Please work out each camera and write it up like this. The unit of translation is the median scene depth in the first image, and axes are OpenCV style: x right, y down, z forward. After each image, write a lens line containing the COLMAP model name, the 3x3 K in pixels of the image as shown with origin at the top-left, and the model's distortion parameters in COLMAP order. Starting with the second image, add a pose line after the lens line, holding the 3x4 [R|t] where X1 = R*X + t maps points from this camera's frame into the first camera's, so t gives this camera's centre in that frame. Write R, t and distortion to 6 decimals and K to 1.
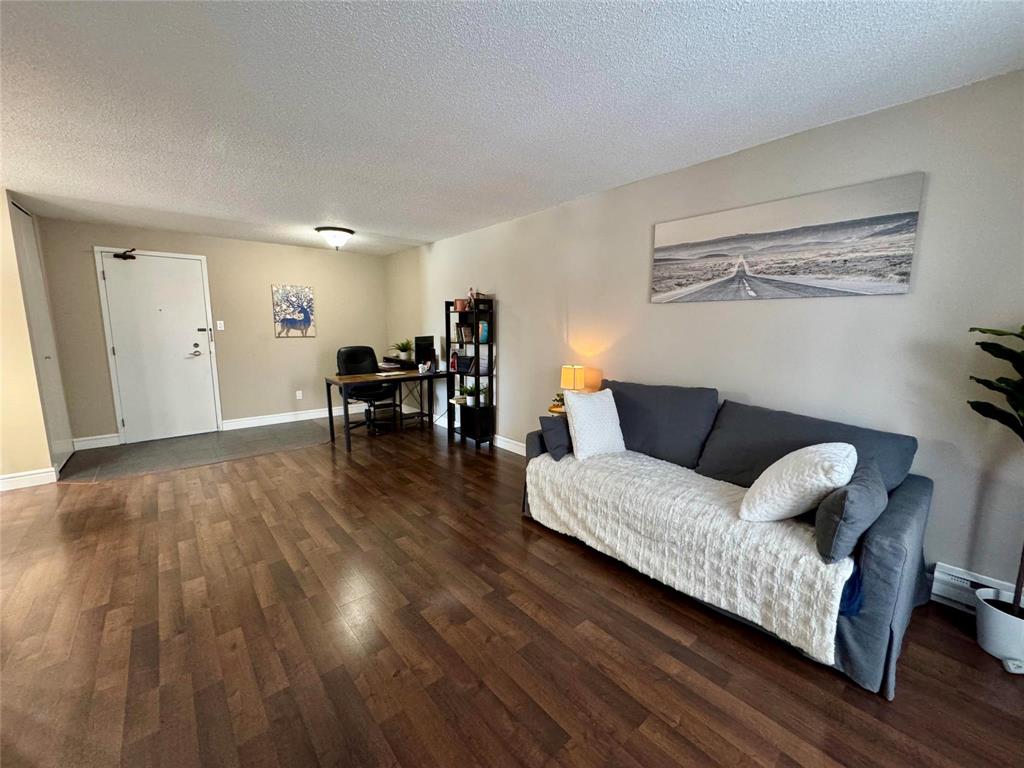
lens RADIAL K [[408.5, 0, 514.4], [0, 408.5, 384.2], [0, 0, 1]] dist [-0.002585, 0.000144]
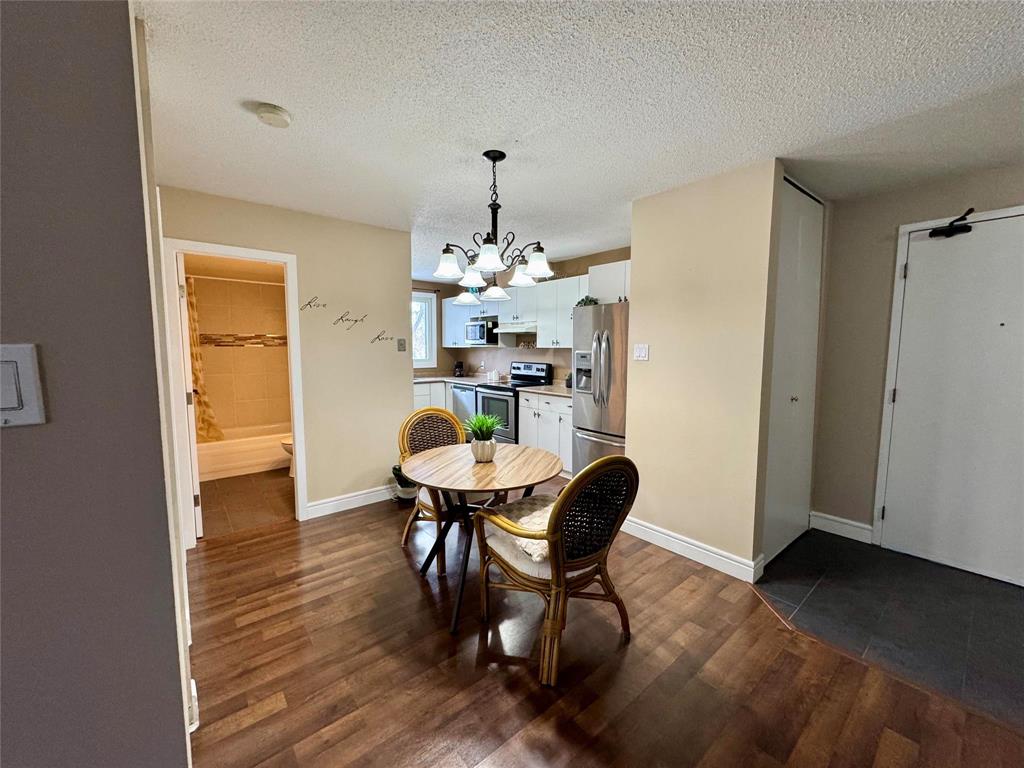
lens RADIAL K [[408.5, 0, 514.4], [0, 408.5, 384.2], [0, 0, 1]] dist [-0.002585, 0.000144]
pose [[-0.020230, 0.091218, -0.995625, -0.374729], [-0.142795, 0.985356, 0.093178, -0.074709], [0.989546, 0.144055, -0.006908, 0.447883]]
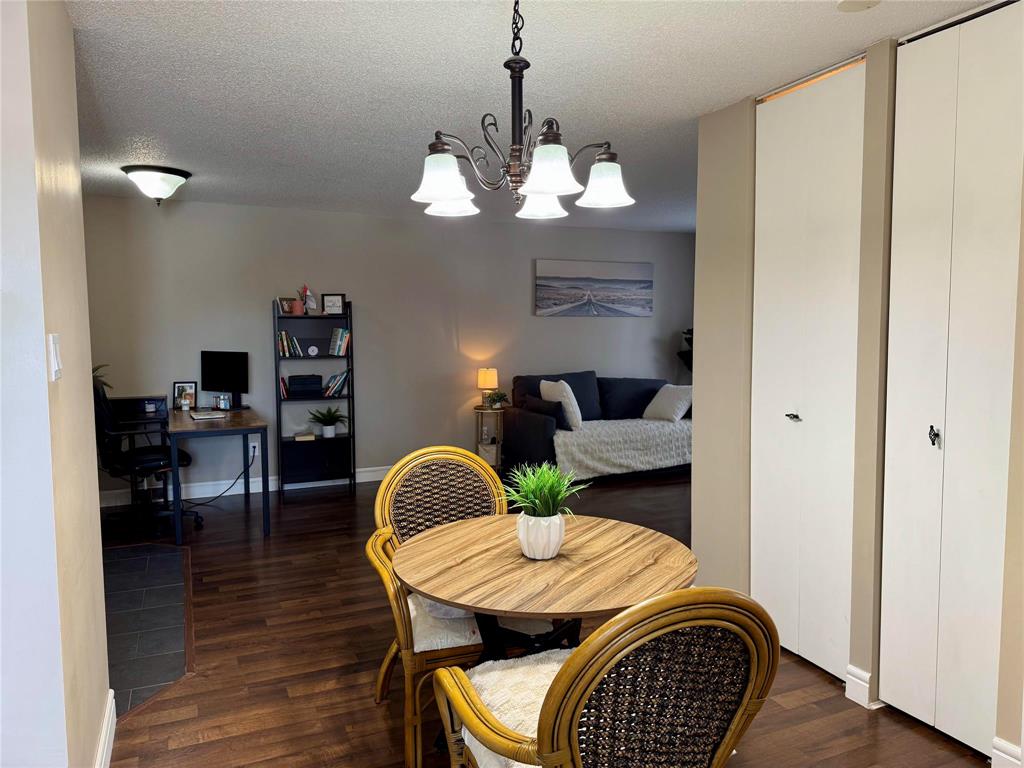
lens RADIAL K [[712.8, 0, 512.0], [0, 712.8, 384.0], [0, 0, 1]] dist [0.107970, -0.137339]
pose [[0.282886, -0.081136, 0.955716, -1.338298], [0.139782, 0.989265, 0.042609, -0.059589], [-0.948913, 0.121539, 0.291191, 0.284758]]
